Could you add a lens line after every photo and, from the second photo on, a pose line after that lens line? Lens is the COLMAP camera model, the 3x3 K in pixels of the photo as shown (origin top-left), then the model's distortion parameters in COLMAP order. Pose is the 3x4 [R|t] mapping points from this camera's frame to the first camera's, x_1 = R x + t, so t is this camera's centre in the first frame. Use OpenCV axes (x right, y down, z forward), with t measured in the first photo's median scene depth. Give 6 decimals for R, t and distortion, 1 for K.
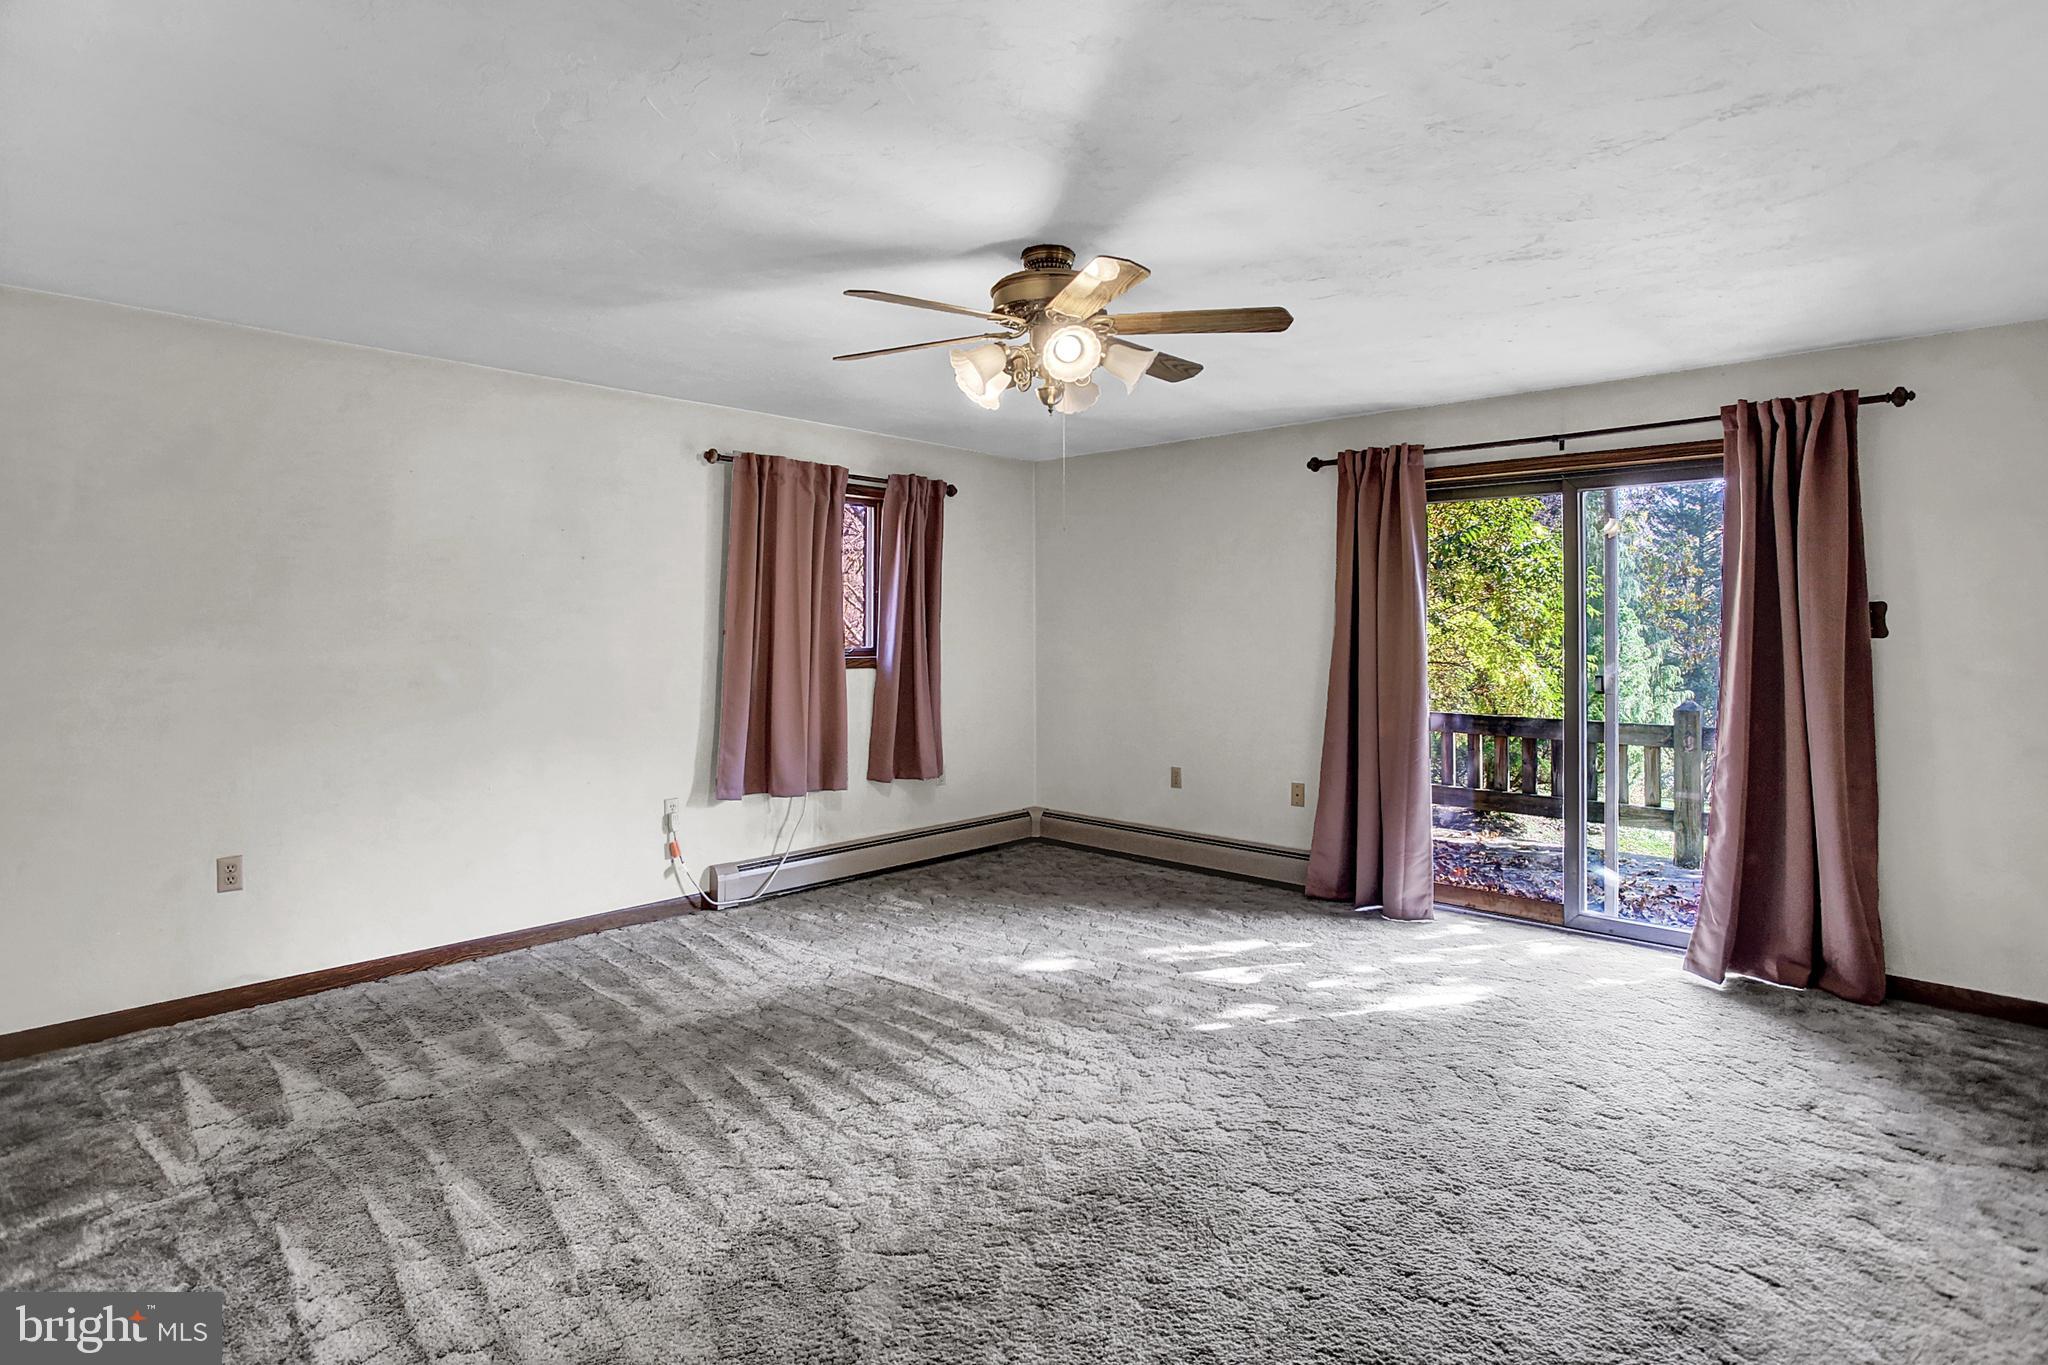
lens RADIAL K [[1005.0, 0, 1024.2], [0, 1005.0, 641.8], [0, 0, 1]] dist [-0.058514, 0.023542]
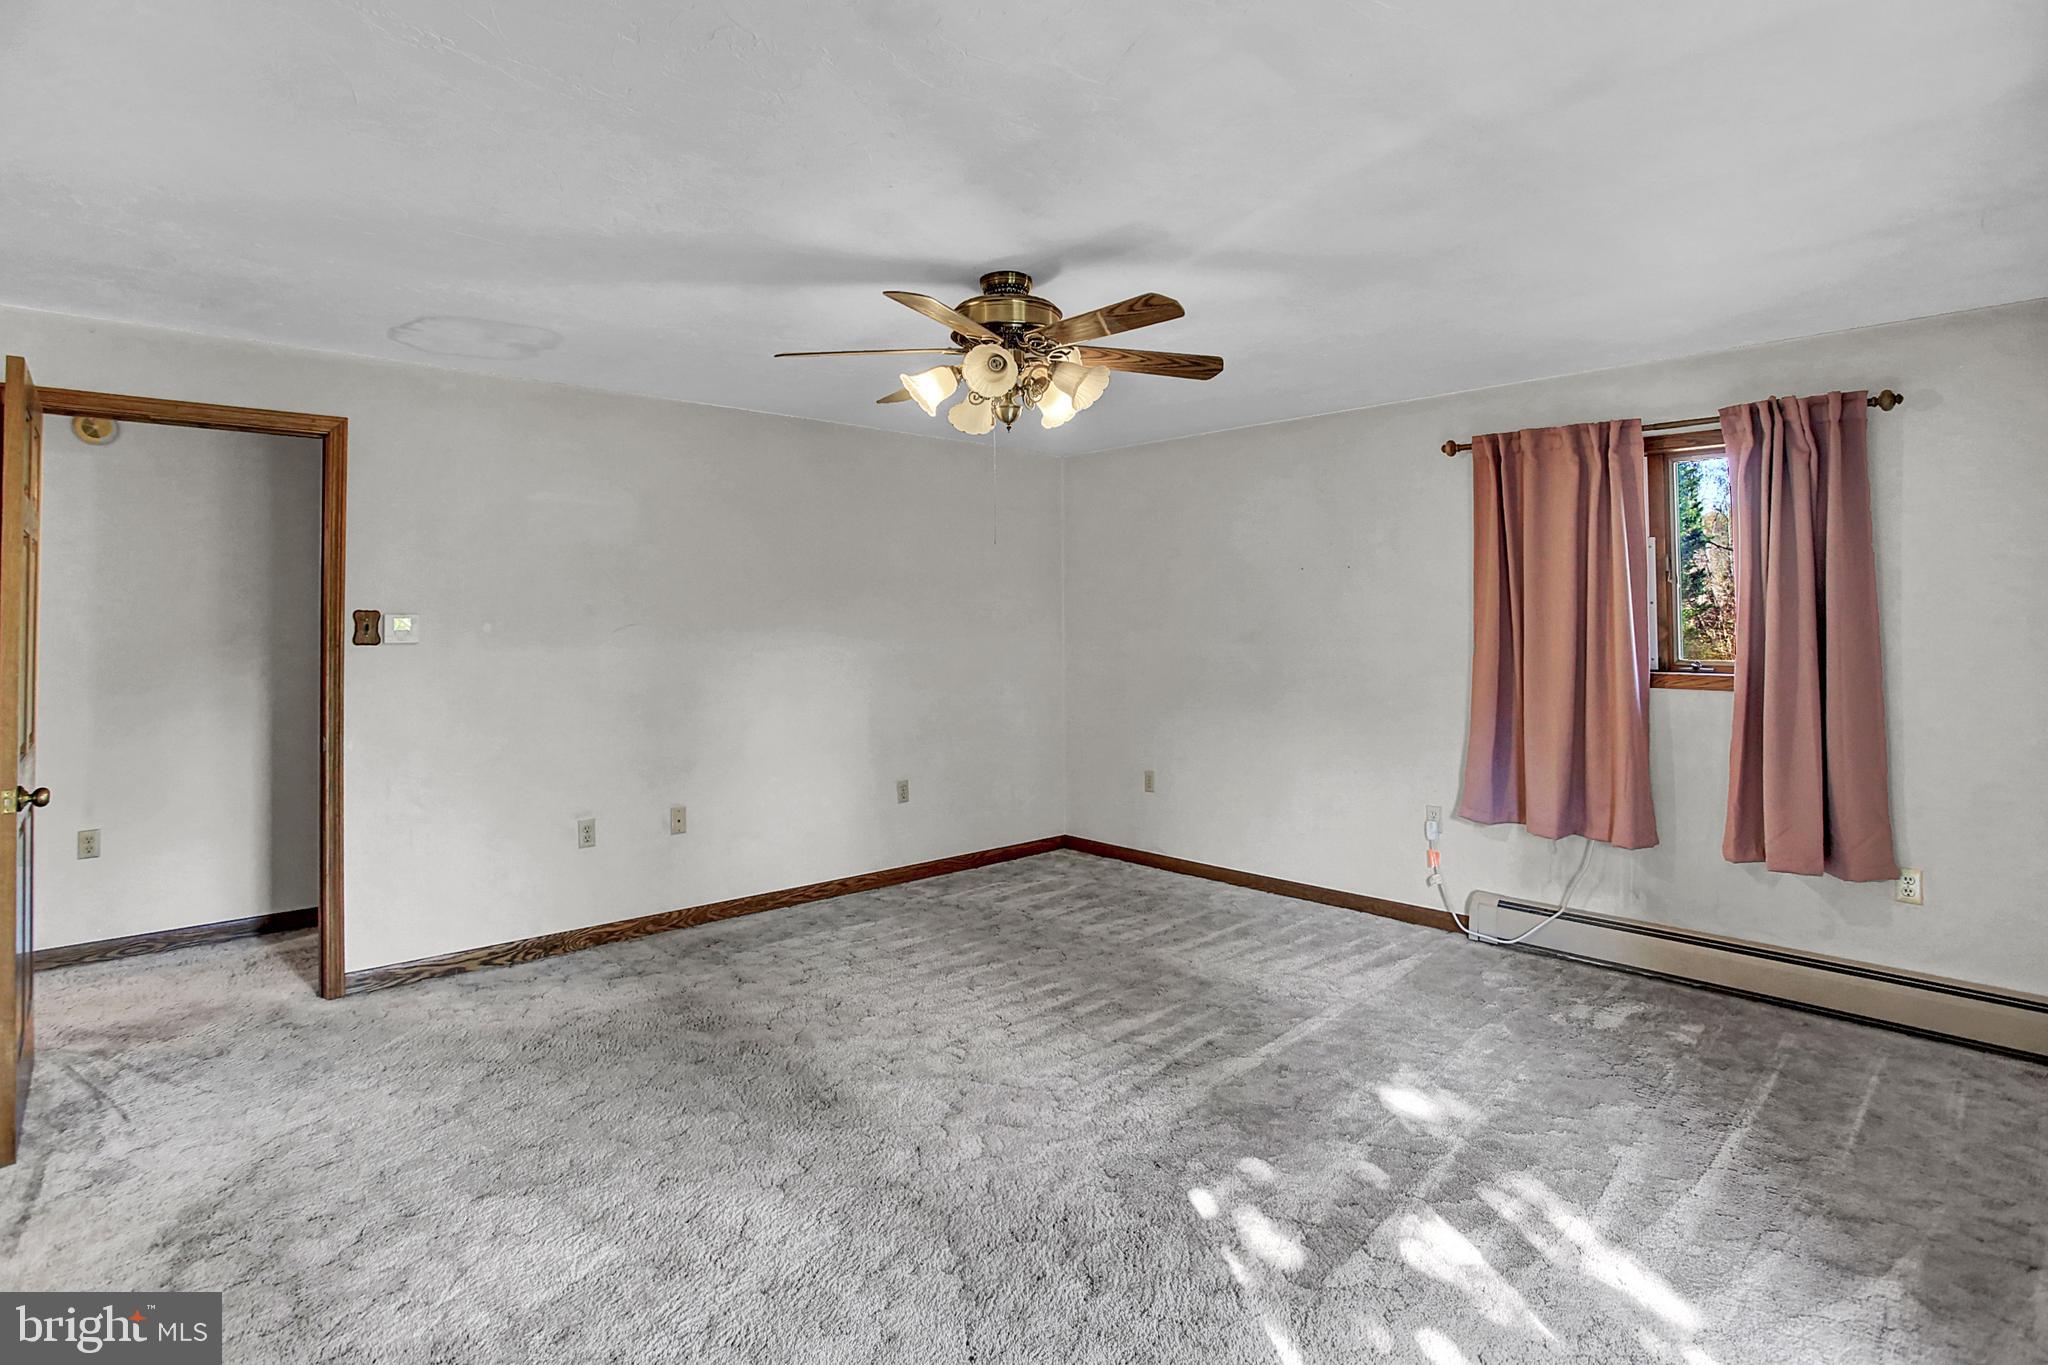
lens RADIAL K [[1005.0, 0, 1024.2], [0, 1005.0, 641.8], [0, 0, 1]] dist [-0.058514, 0.023542]
pose [[-0.047898, 0.017450, -0.998700, 0.745967], [-0.013288, 0.999748, 0.018106, -0.019506], [0.998764, 0.014138, -0.047654, 0.754831]]
